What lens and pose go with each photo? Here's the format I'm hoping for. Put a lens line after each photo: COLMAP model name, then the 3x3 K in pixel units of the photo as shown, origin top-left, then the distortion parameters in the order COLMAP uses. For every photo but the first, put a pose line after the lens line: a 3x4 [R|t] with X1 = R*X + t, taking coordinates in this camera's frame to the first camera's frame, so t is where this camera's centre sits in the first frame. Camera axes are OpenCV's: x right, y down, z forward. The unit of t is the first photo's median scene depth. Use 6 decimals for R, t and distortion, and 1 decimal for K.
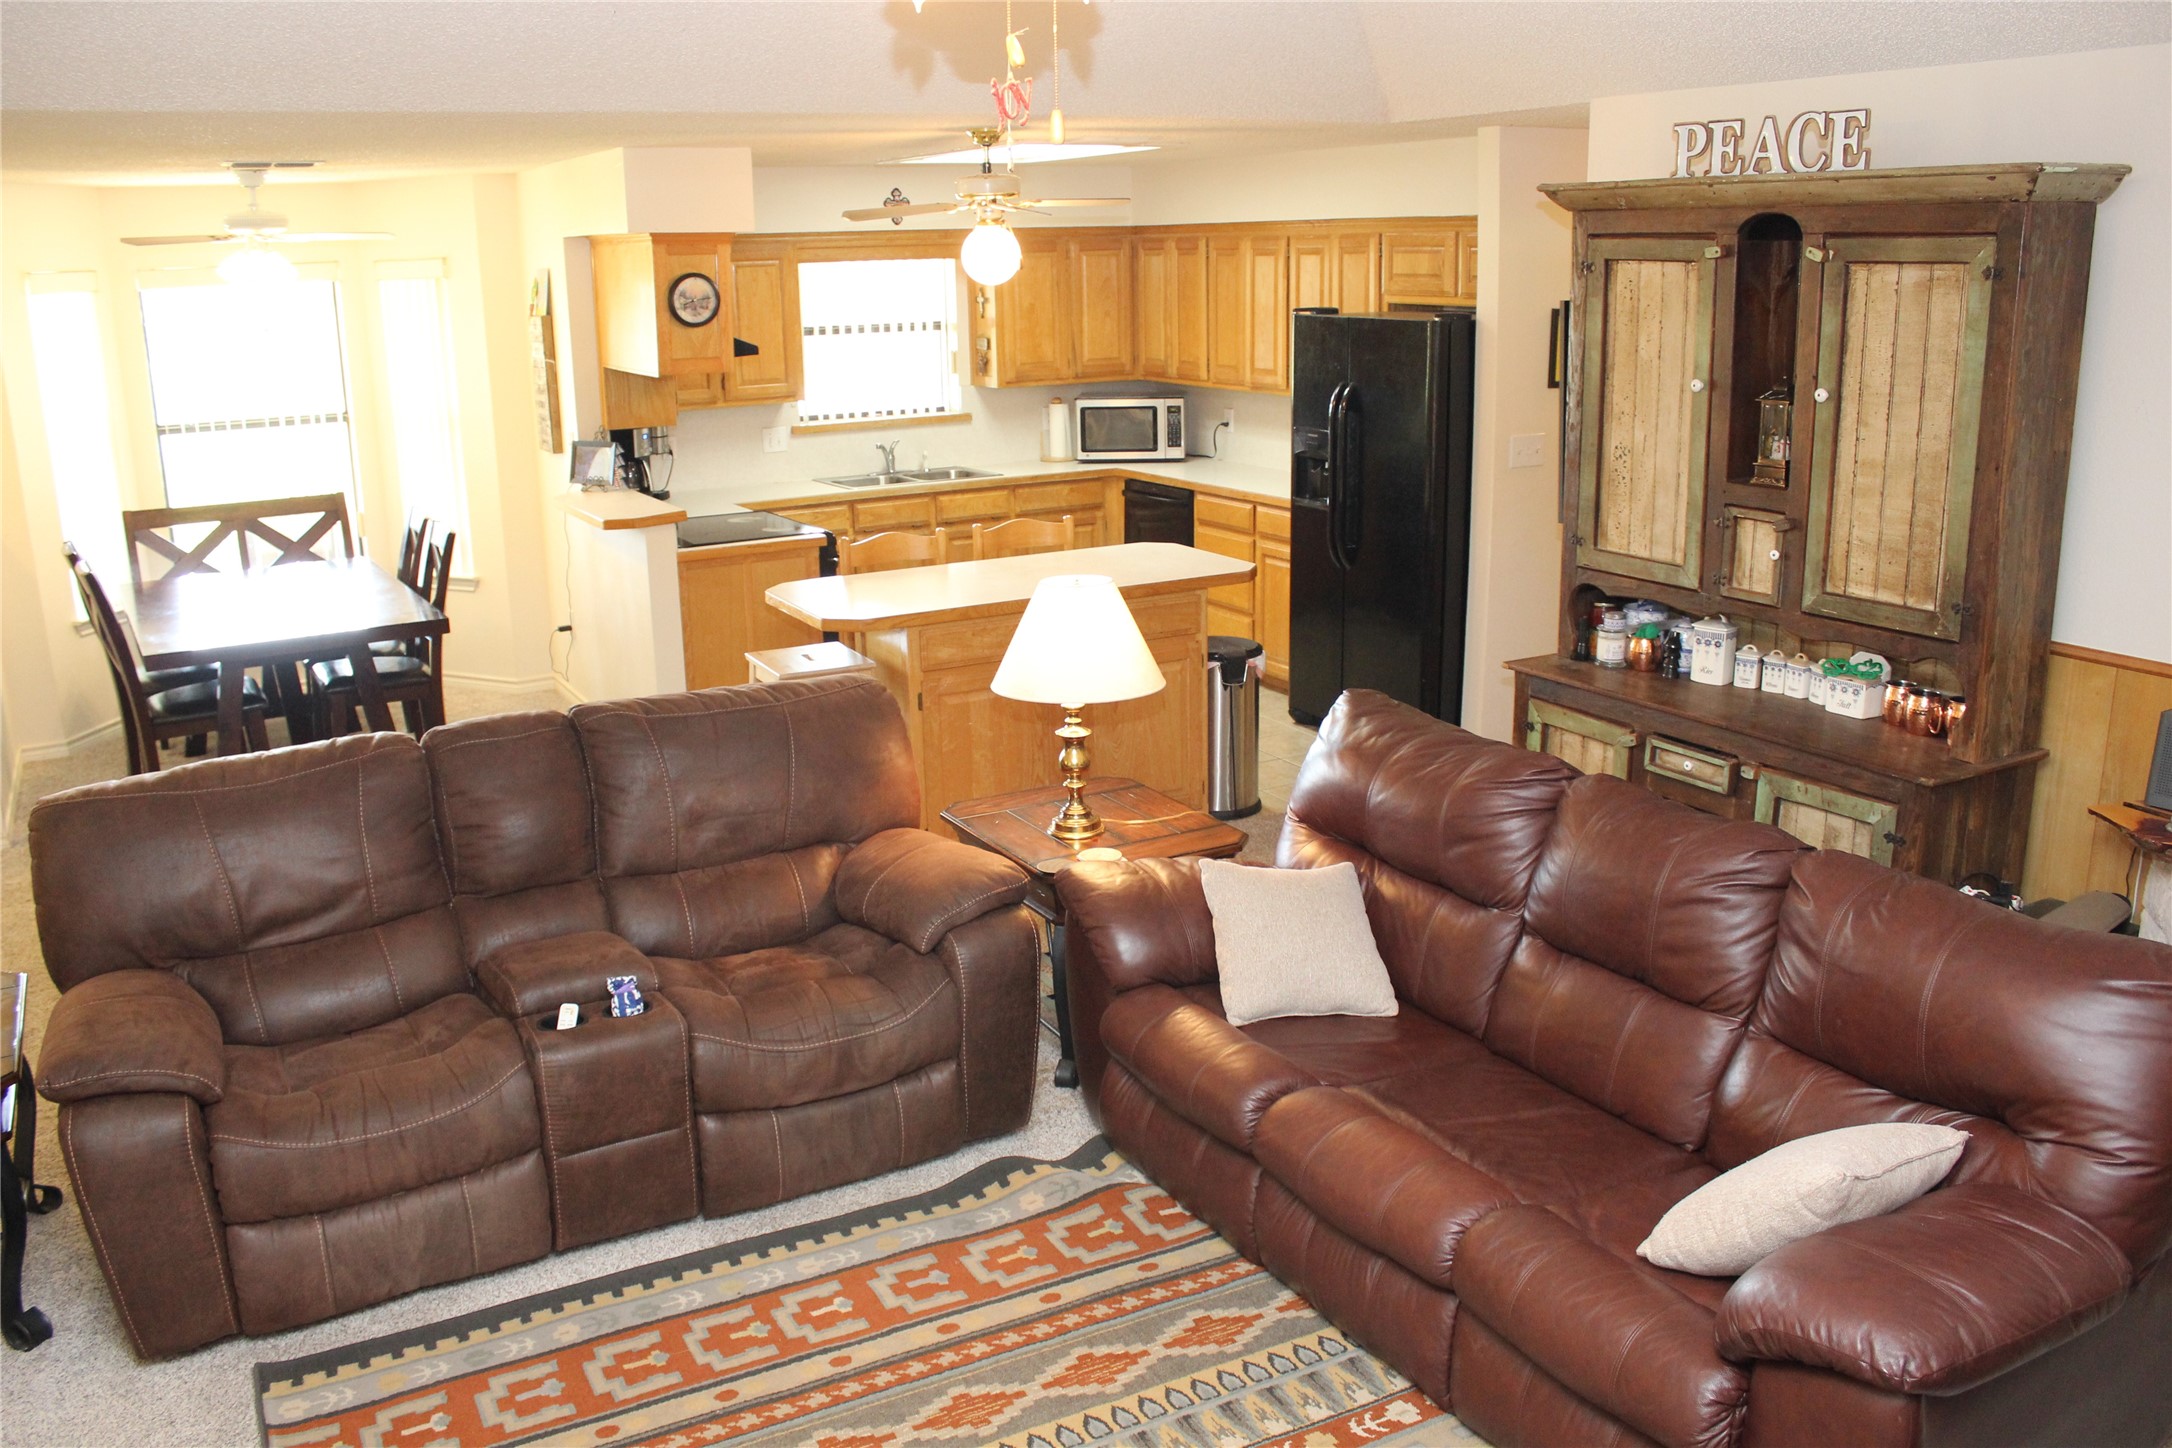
lens RADIAL K [[1788.8, 0, 1086.0], [0, 1788.8, 724.0], [0, 0, 1]] dist [-0.143268, 0.092419]
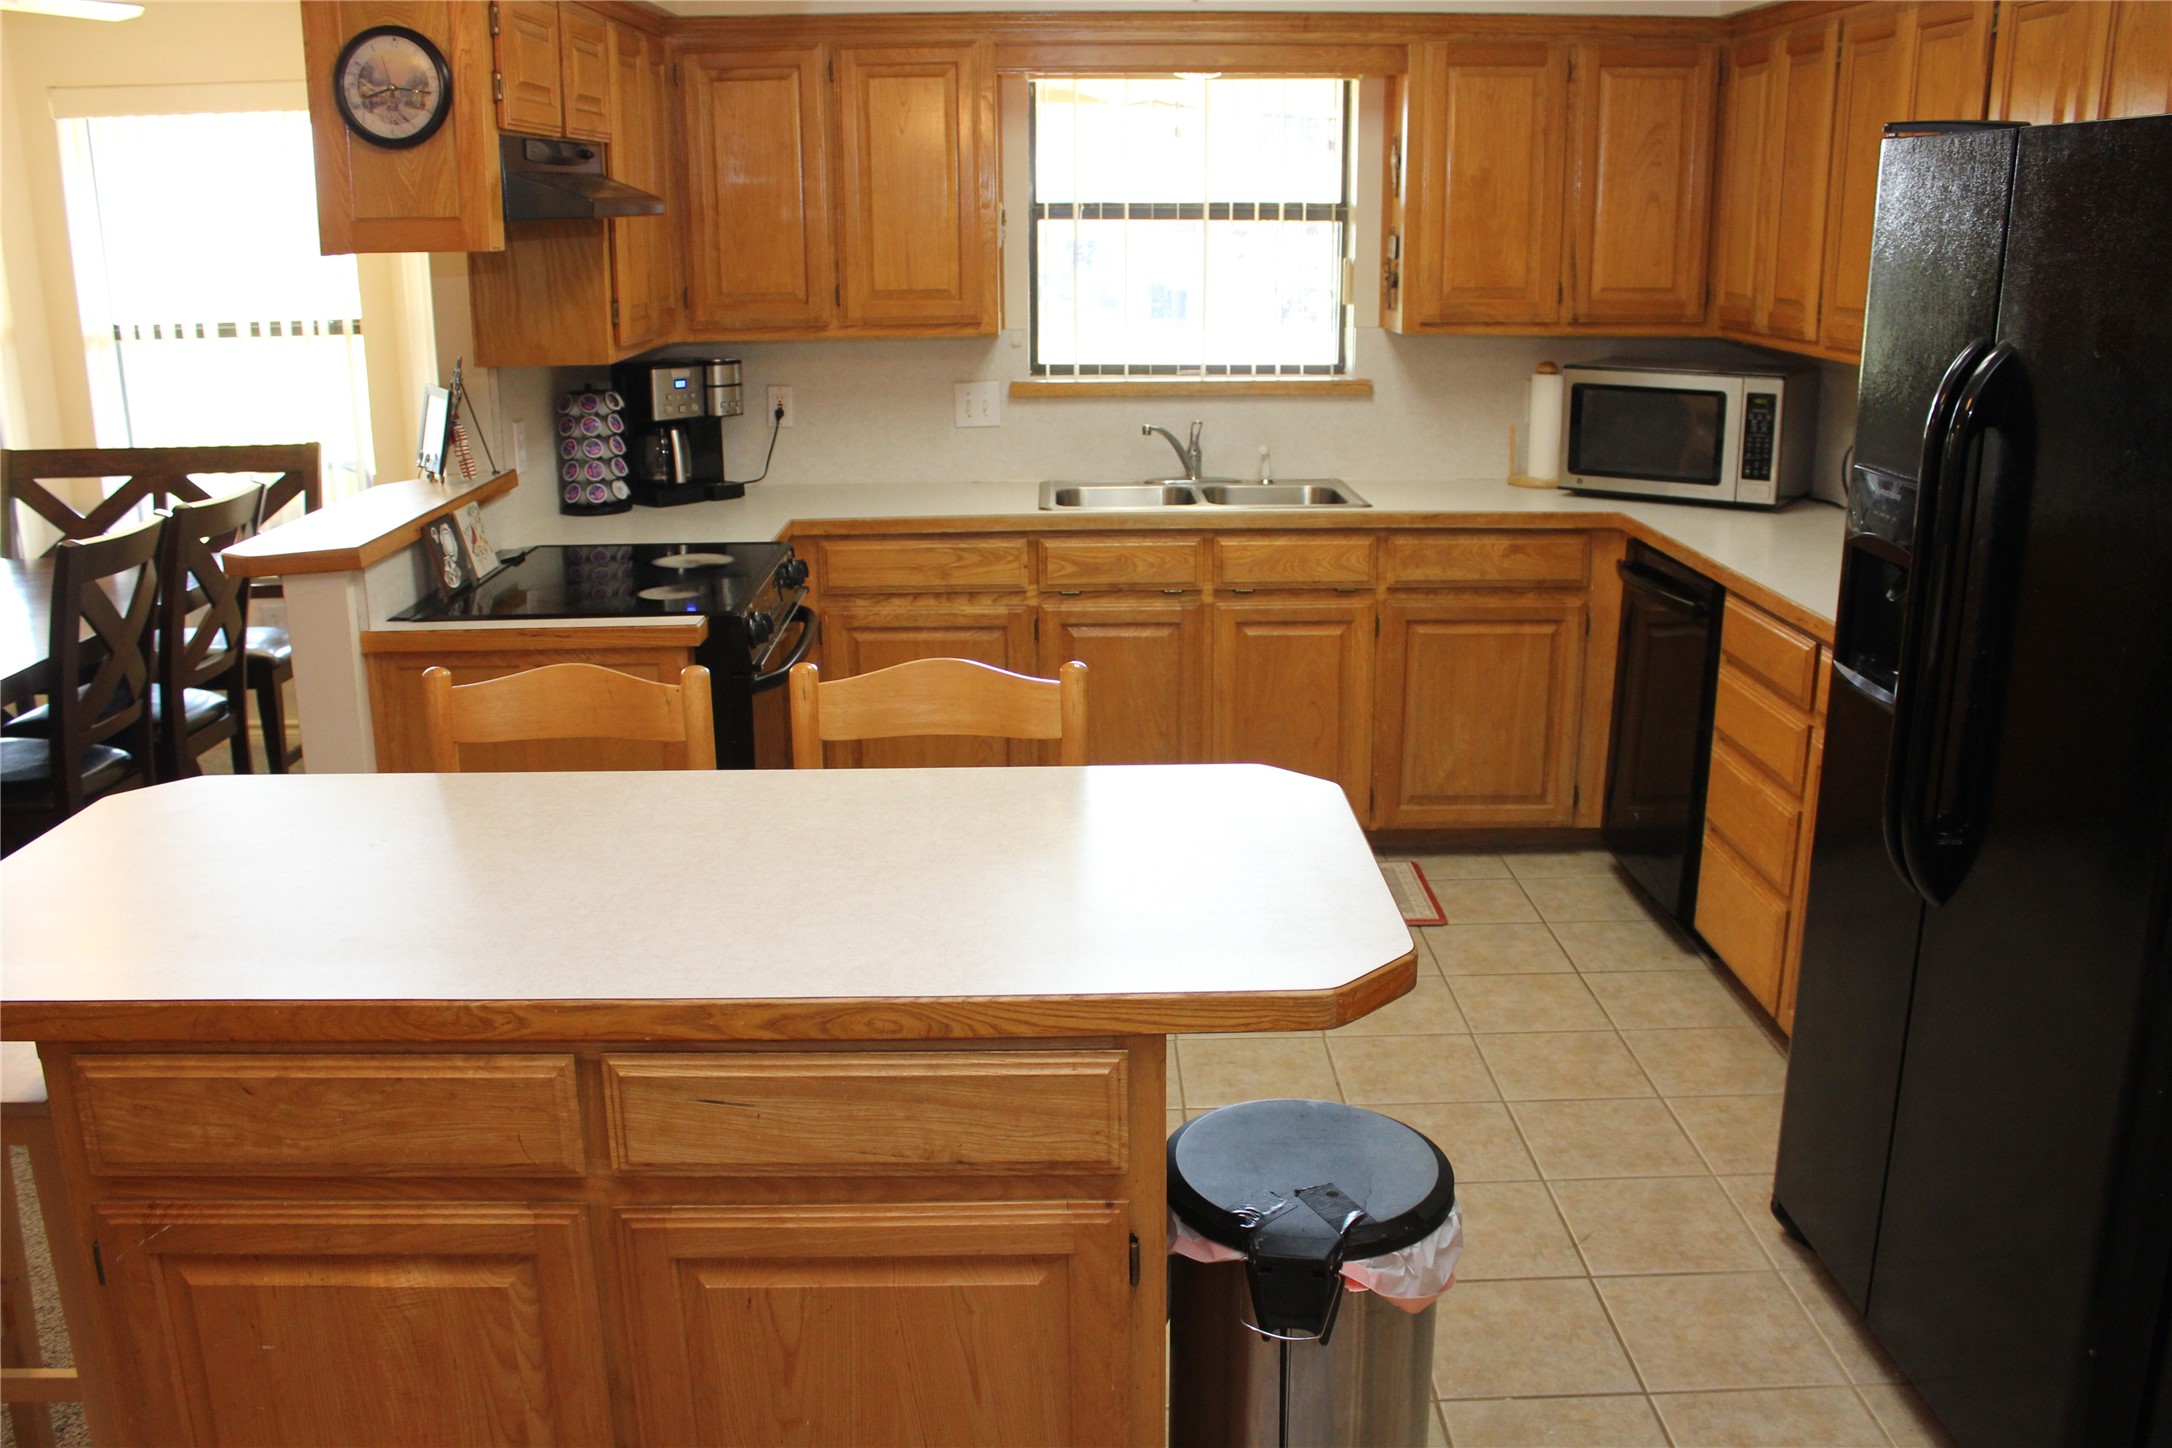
lens RADIAL K [[1788.8, 0, 1086.0], [0, 1788.8, 724.0], [0, 0, 1]] dist [-0.143268, 0.092419]
pose [[0.877885, 0.143900, -0.456739, 0.118138], [-0.134532, 0.989482, 0.053165, -0.093039], [0.459585, 0.014773, 0.888011, 0.509688]]
